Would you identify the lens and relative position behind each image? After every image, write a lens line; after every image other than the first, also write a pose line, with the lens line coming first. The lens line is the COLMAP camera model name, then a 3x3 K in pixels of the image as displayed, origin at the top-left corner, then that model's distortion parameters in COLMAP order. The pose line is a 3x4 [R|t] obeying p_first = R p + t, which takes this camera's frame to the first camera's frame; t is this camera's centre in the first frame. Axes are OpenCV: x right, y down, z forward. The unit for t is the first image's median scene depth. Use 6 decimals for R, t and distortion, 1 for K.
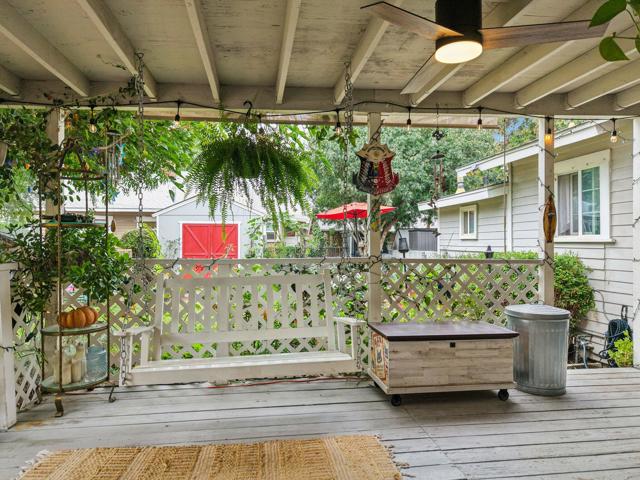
lens RADIAL K [[428.8, 0, 320.0], [0, 428.8, 240.0], [0, 0, 1]] dist [0.031060, -0.035241]
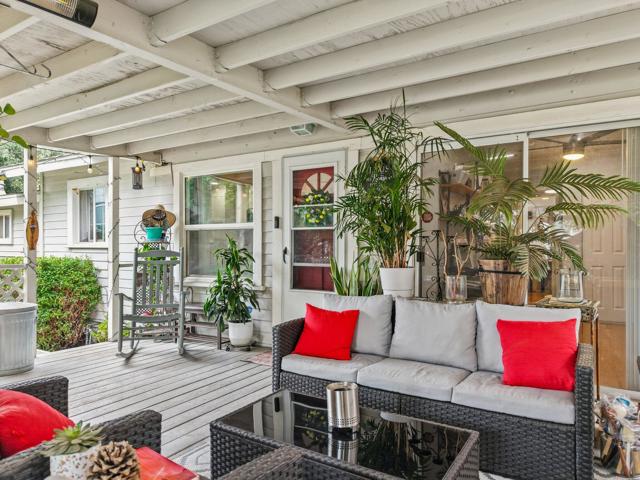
lens RADIAL K [[428.8, 0, 320.0], [0, 428.8, 240.0], [0, 0, 1]] dist [0.031060, -0.035241]
pose [[0.637056, 0.003251, 0.770810, 0.111493], [0.001476, 0.999984, -0.005438, -0.013026], [-0.770816, 0.004602, 0.637041, -0.383756]]
